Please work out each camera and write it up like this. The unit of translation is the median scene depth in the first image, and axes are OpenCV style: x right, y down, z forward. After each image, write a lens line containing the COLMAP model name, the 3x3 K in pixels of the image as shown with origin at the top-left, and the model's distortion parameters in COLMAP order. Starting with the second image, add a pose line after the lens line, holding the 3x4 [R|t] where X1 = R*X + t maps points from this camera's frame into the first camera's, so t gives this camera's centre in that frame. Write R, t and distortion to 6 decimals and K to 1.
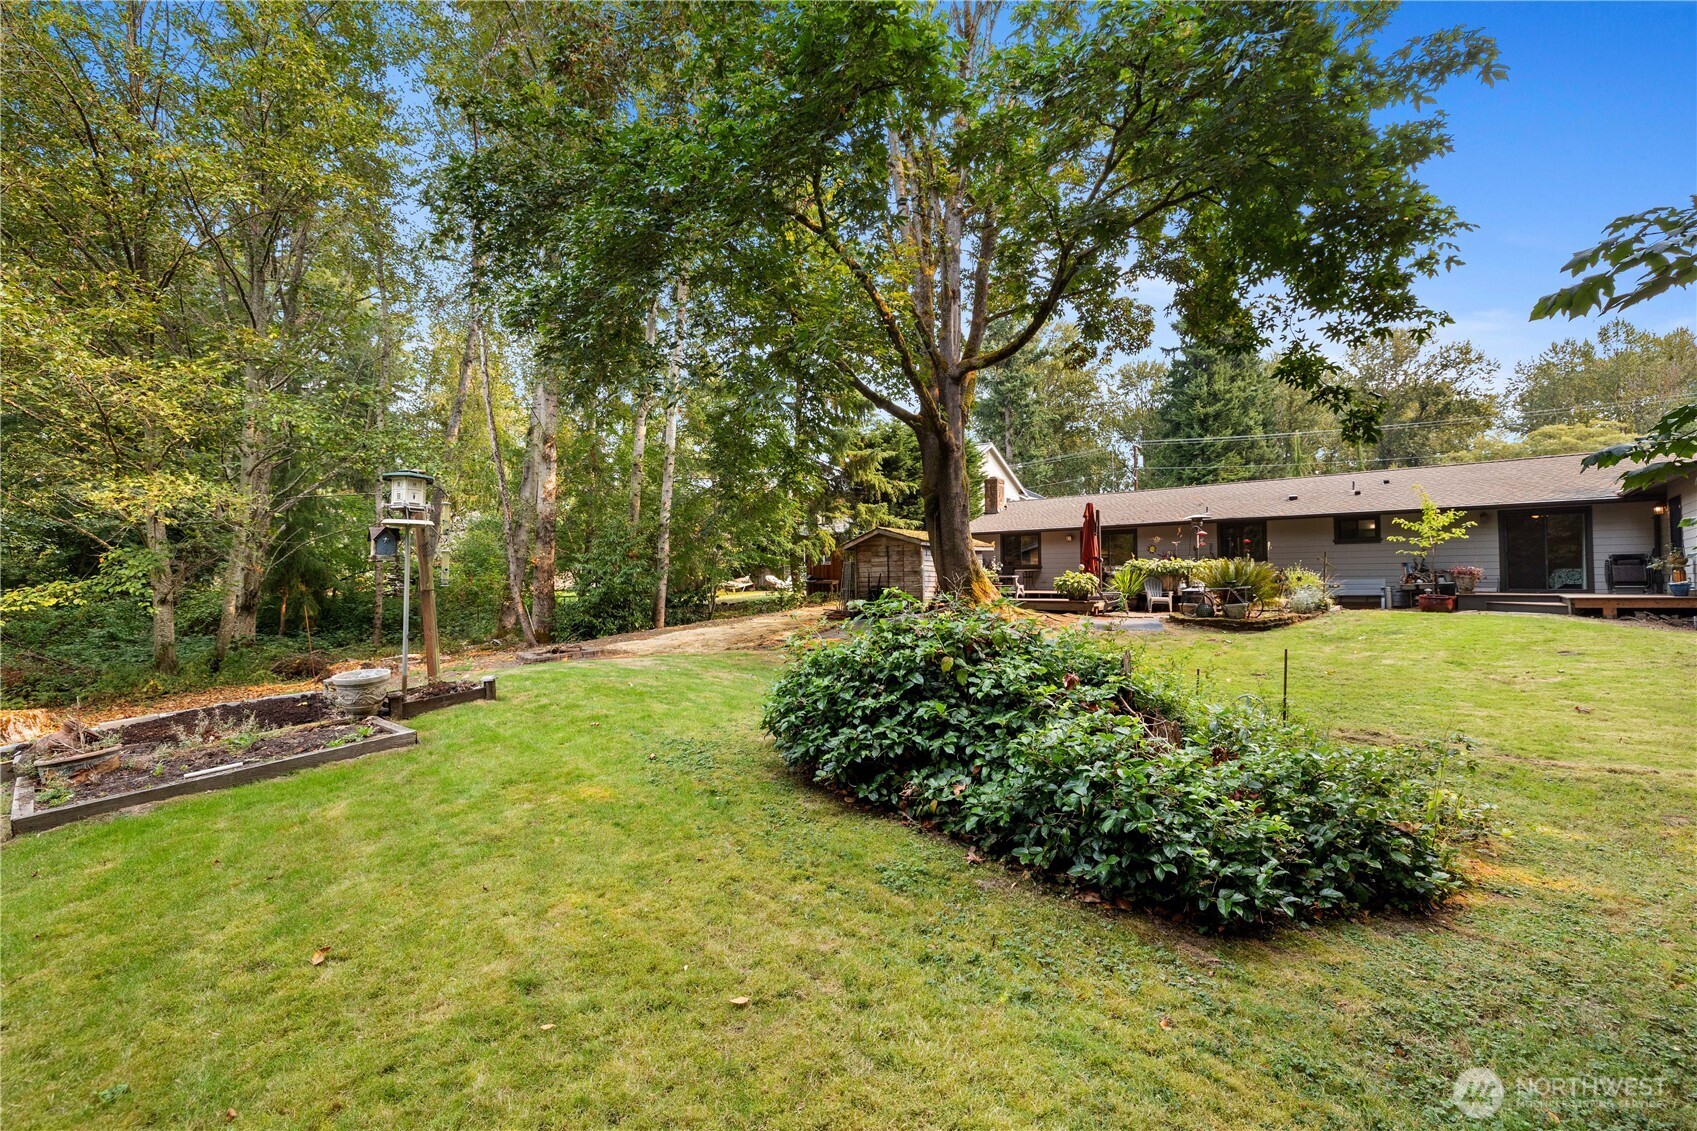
lens RADIAL K [[733.3, 0, 848.5], [0, 733.3, 554.3], [0, 0, 1]] dist [0.013760, 0.000527]
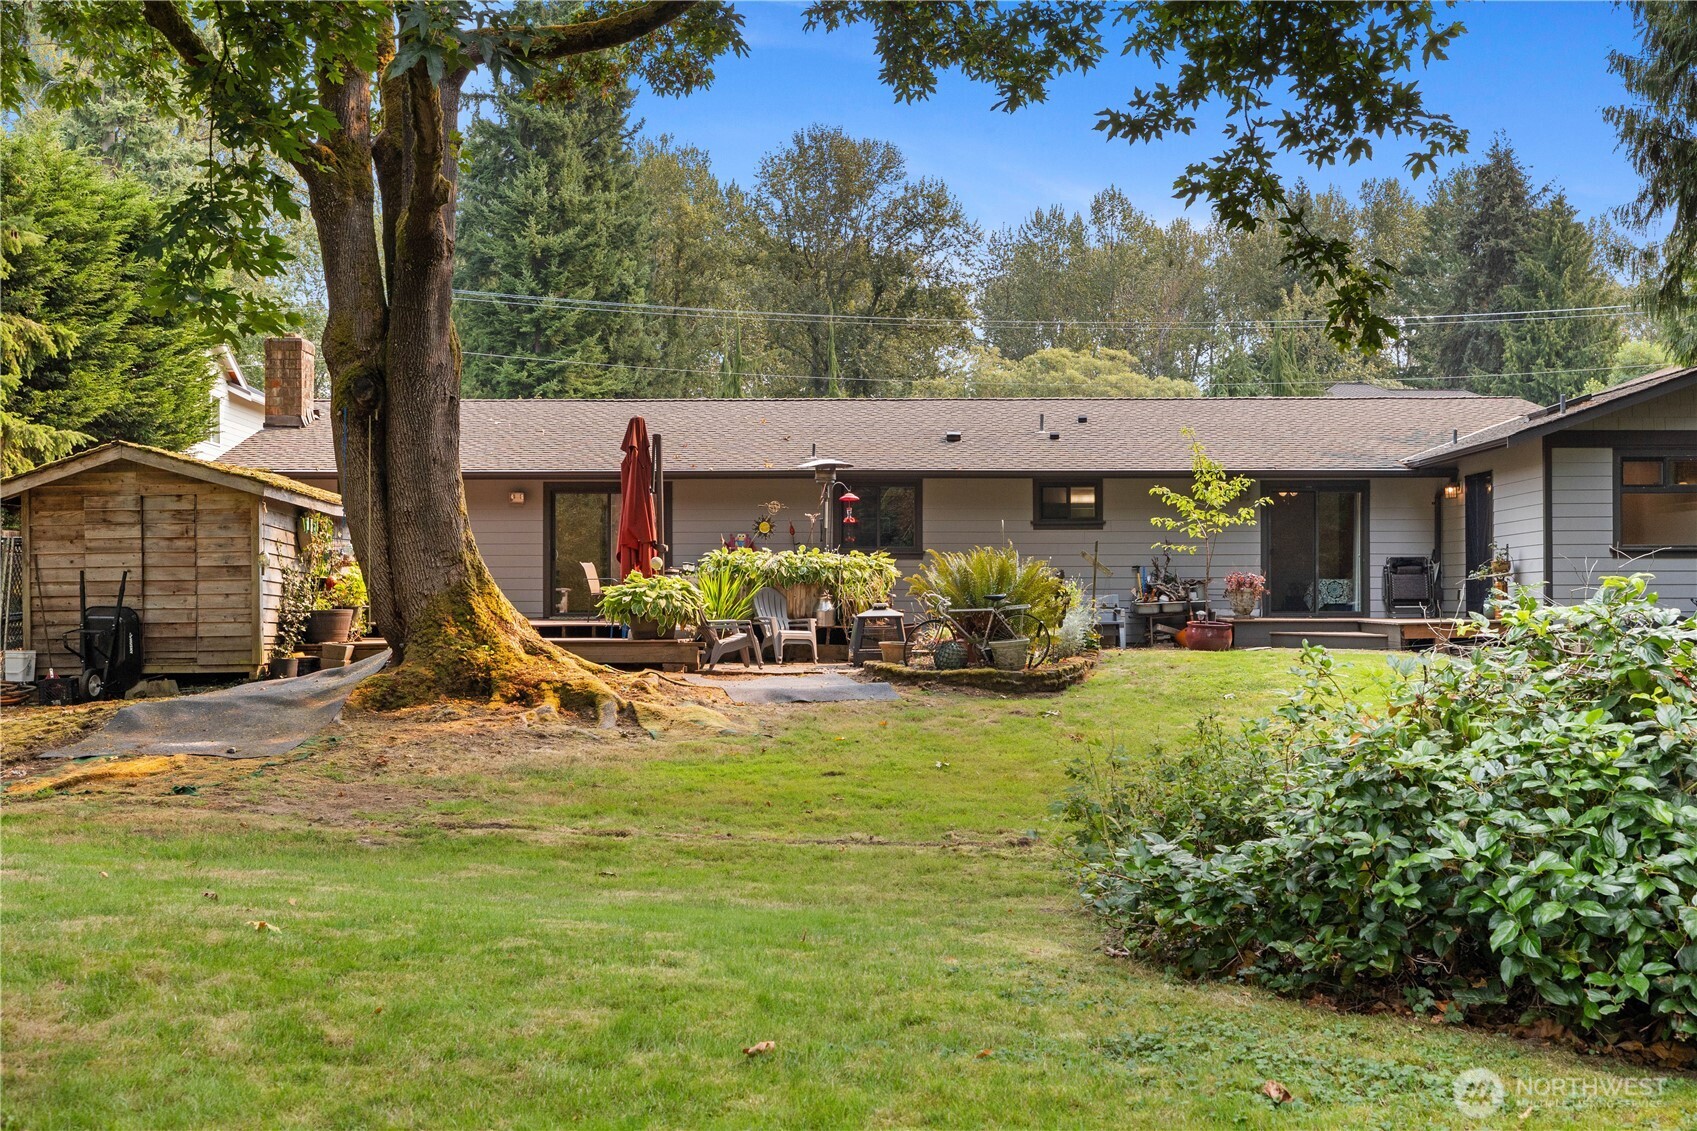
lens RADIAL K [[1695.4, 0, 848.7], [0, 1695.4, 577.9], [0, 0, 1]] dist [0.028964, 0.000000]
pose [[0.766632, 0.012872, 0.641957, -0.180678], [-0.025744, 0.999611, 0.010700, 0.009392], [-0.641570, -0.024730, 0.766666, 0.116254]]
